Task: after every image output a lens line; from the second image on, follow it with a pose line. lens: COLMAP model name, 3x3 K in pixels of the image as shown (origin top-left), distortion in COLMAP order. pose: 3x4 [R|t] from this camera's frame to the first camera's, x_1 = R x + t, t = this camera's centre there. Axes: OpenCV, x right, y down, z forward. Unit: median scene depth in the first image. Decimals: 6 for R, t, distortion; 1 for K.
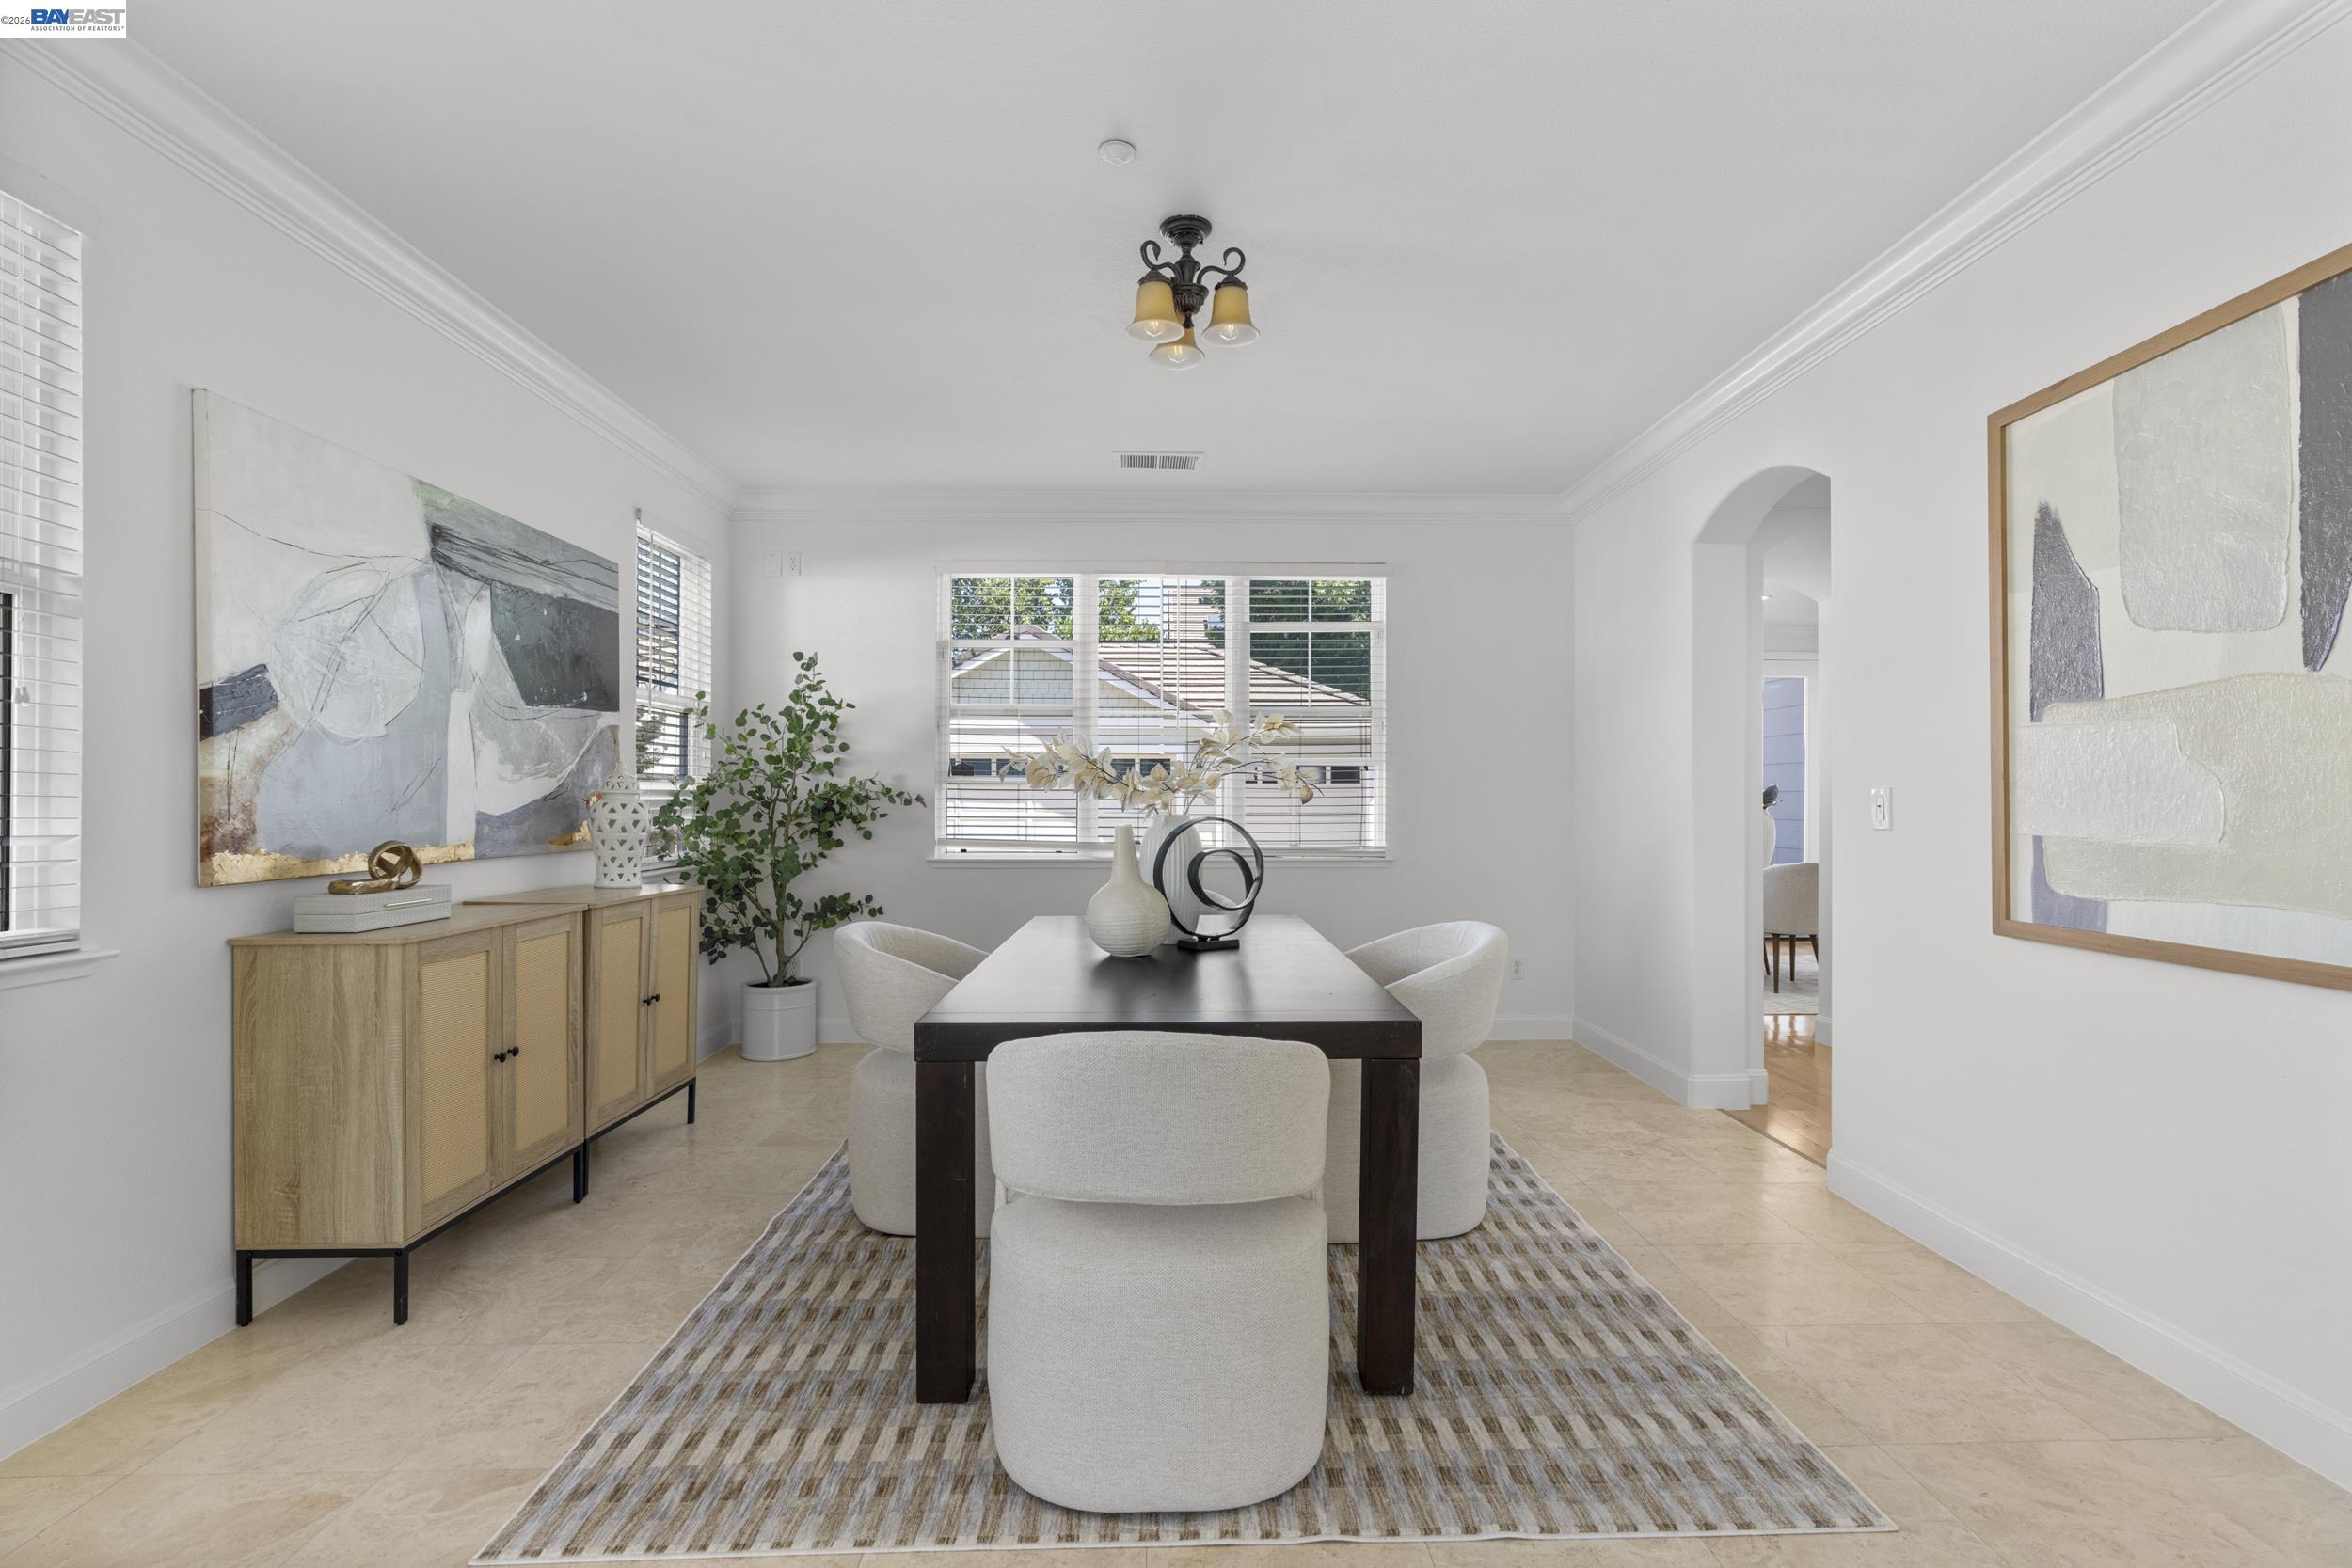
lens RADIAL K [[1067.1, 0, 1182.3], [0, 1067.1, 786.4], [0, 0, 1]] dist [-0.004224, 0.000775]
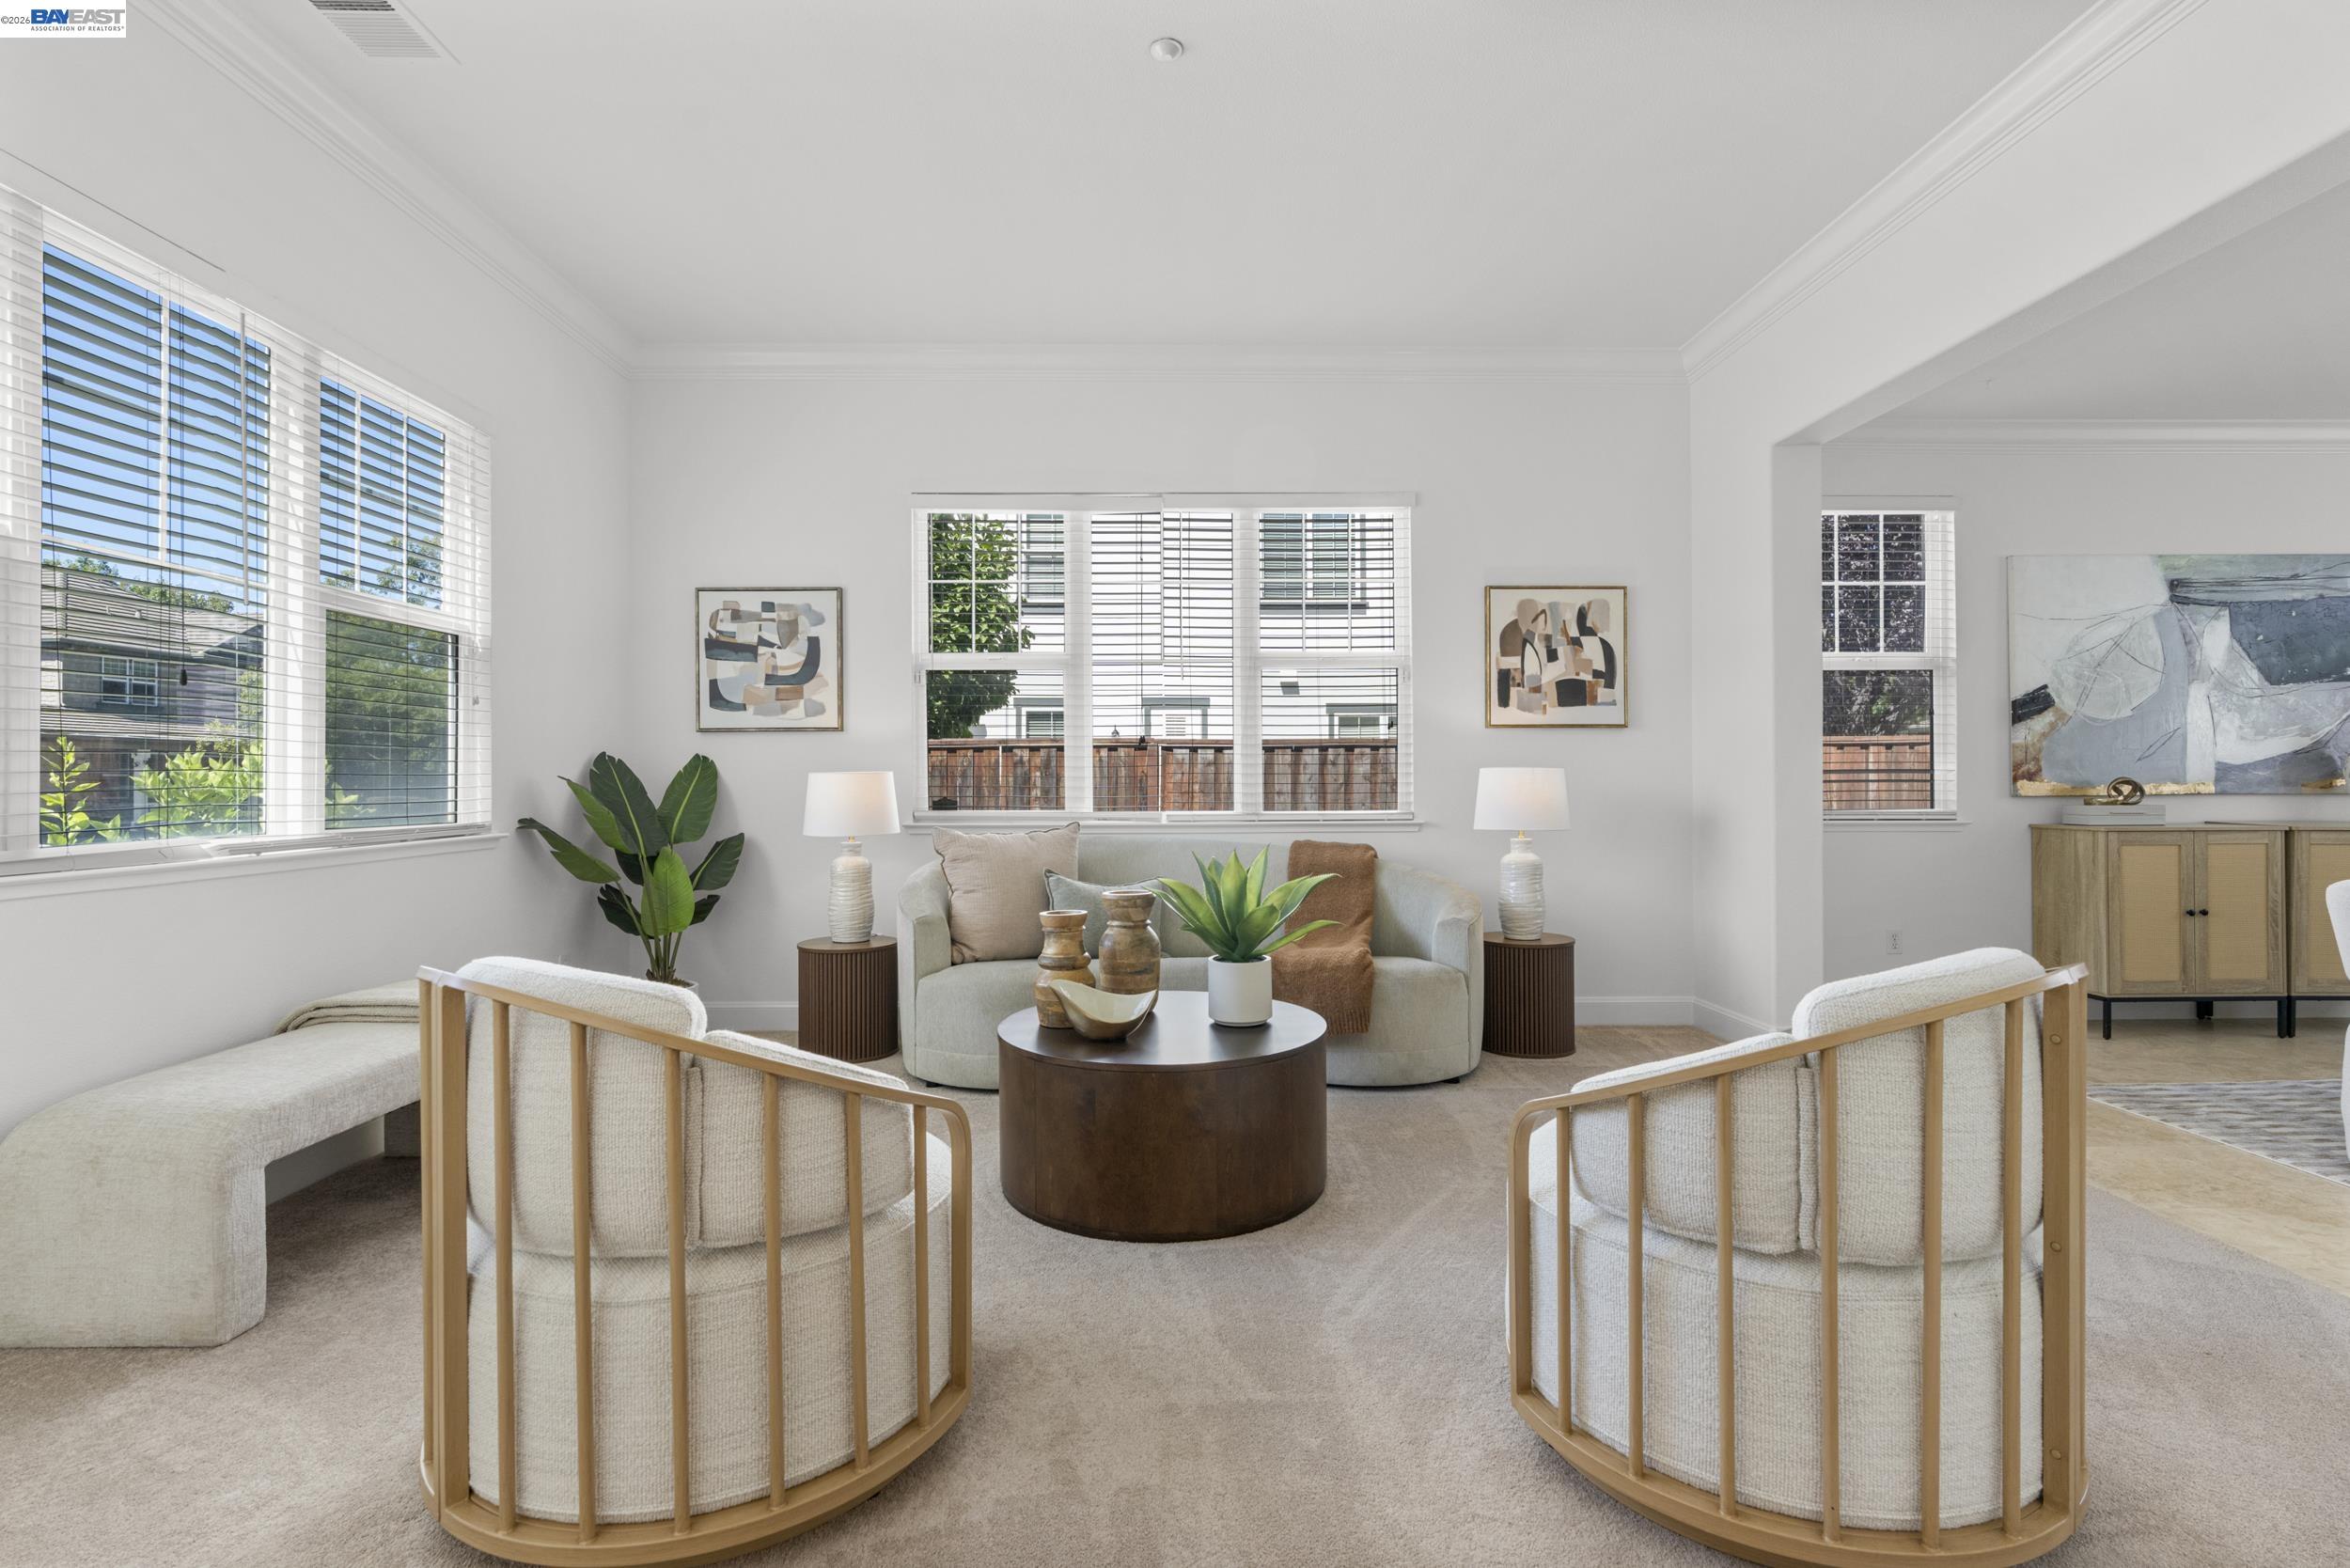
lens RADIAL K [[1066.3, 0, 1181.3], [0, 1066.3, 786.4], [0, 0, 1]] dist [-0.004224, 0.000775]
pose [[-0.021581, 0.009575, -0.999721, 1.085961], [0.015584, 0.999836, 0.009239, 0.027906], [0.999646, -0.015380, -0.021727, -0.526250]]
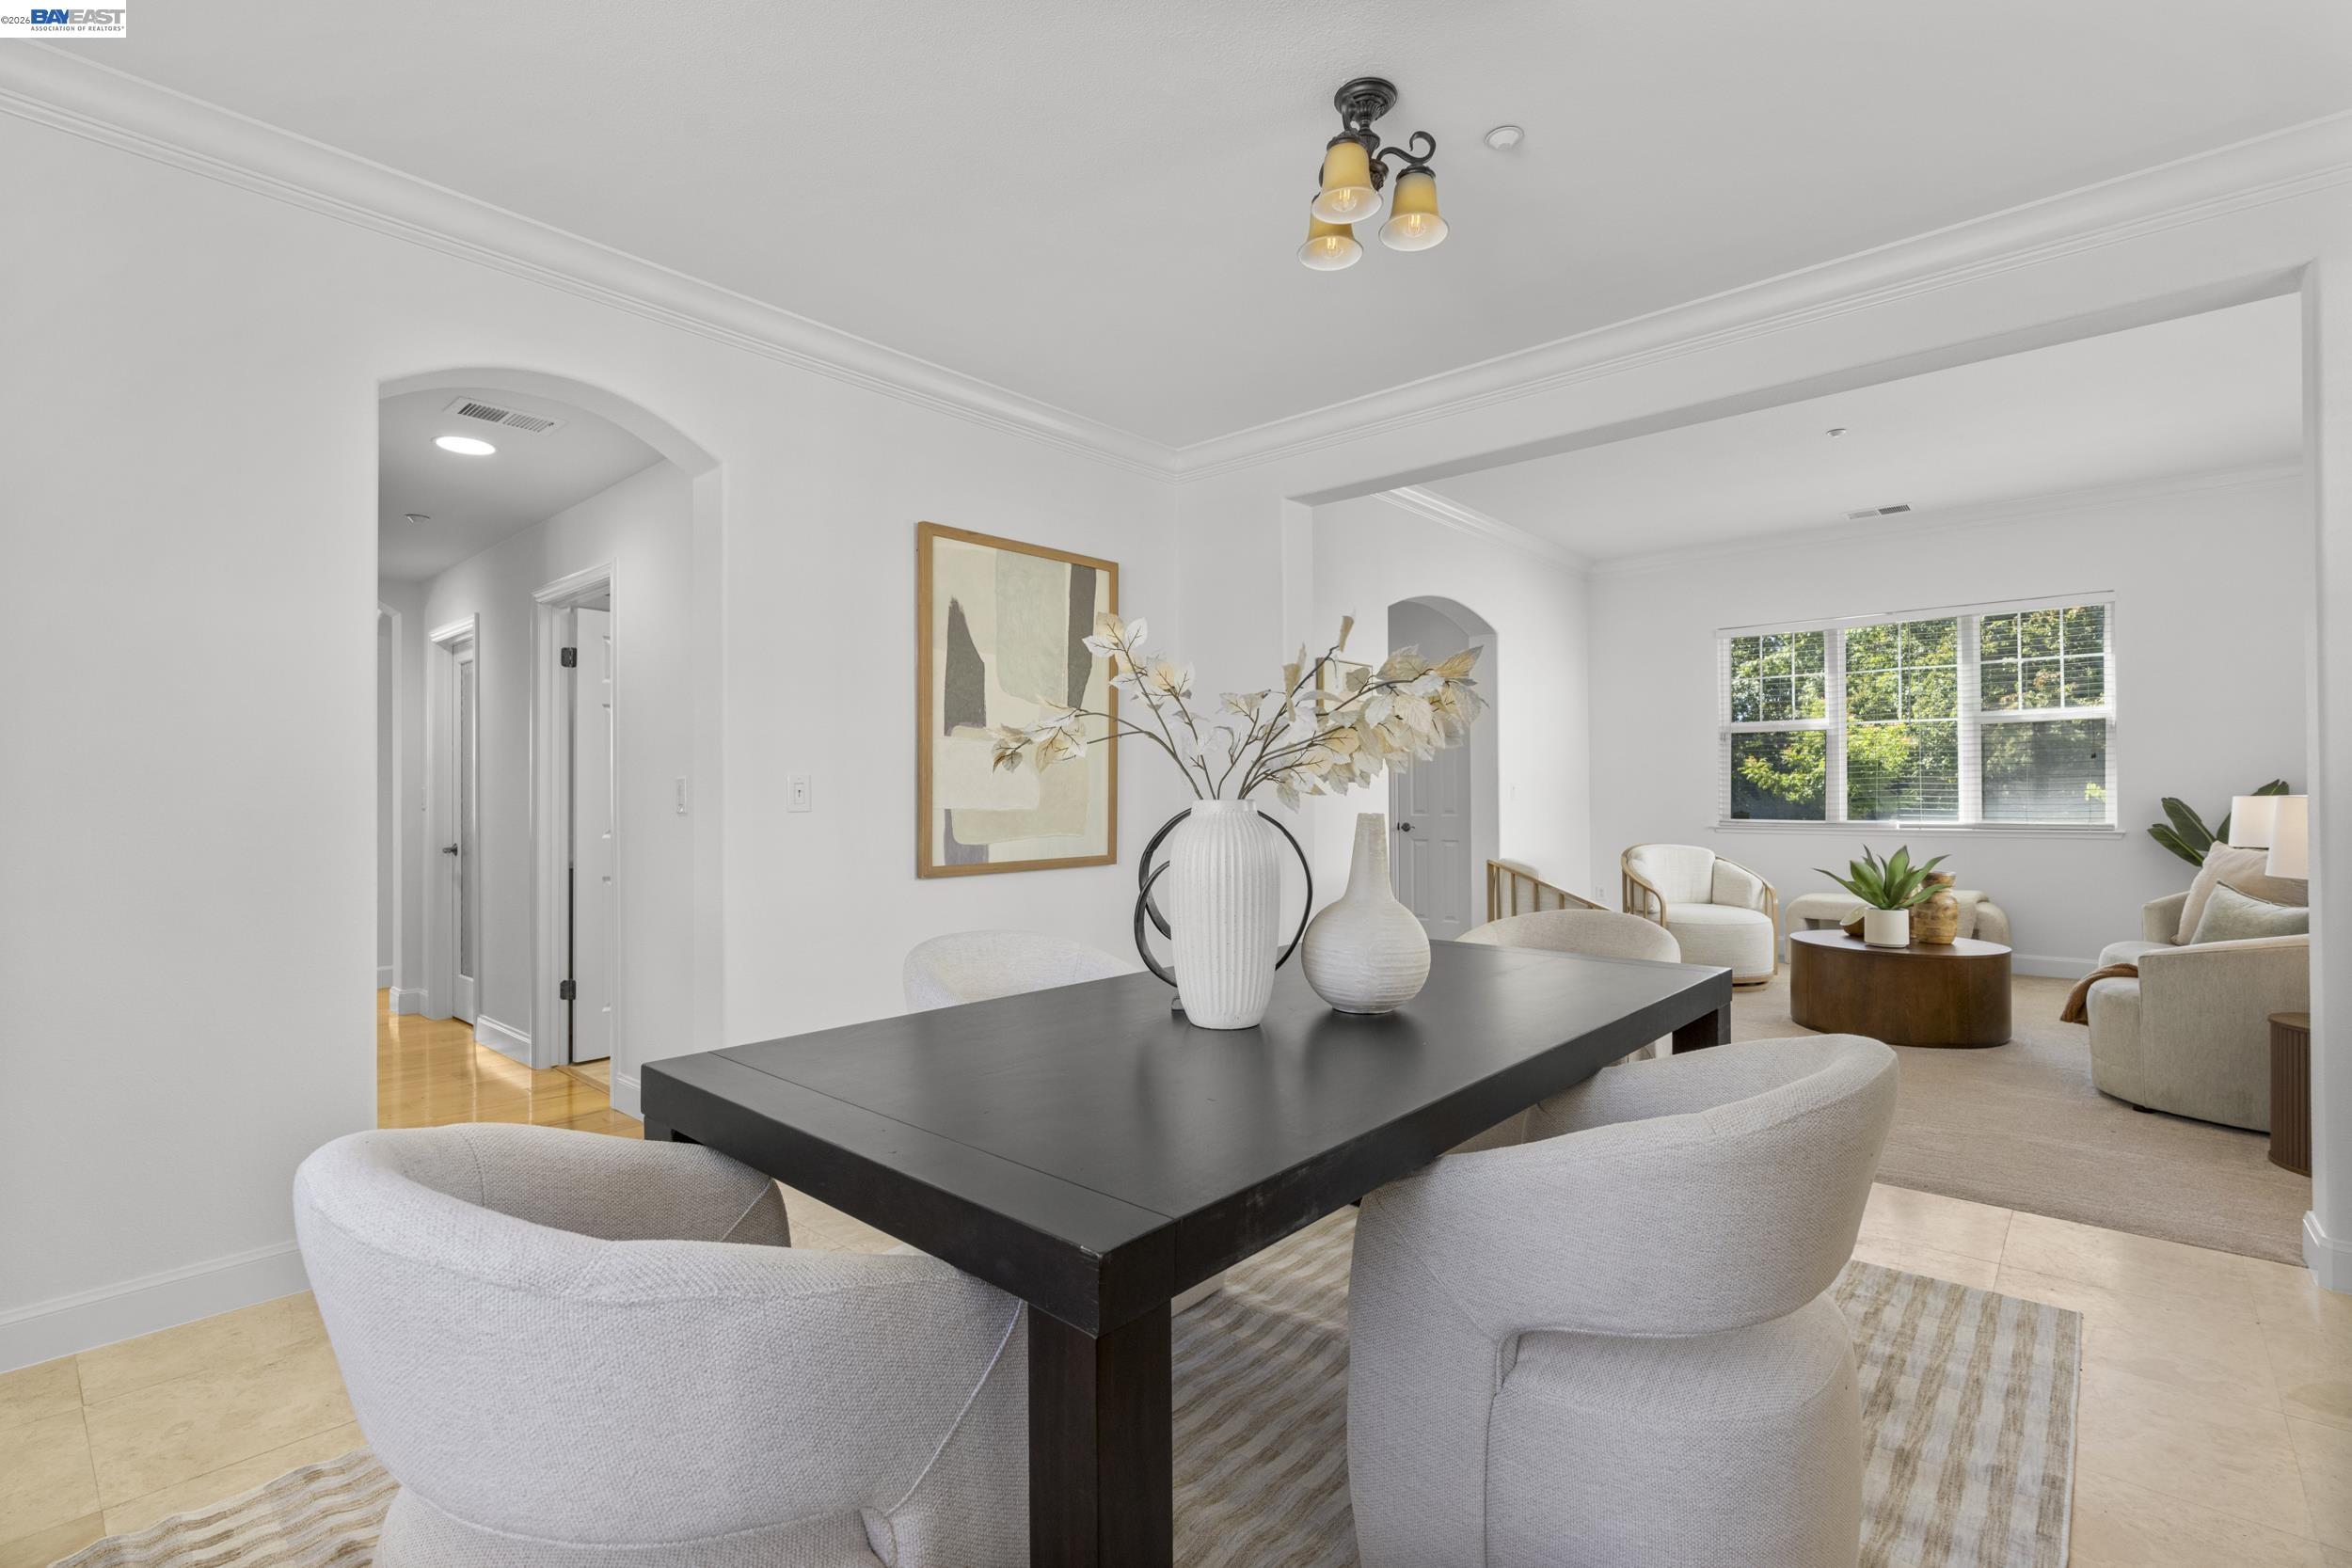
lens RADIAL K [[1067.1, 0, 1182.3], [0, 1067.1, 786.4], [0, 0, 1]] dist [-0.004224, 0.000775]
pose [[-0.730404, 0.011328, 0.682921, -0.516613], [-0.002710, 0.999807, -0.019482, 0.043152], [-0.683010, -0.016080, -0.730232, 1.914898]]
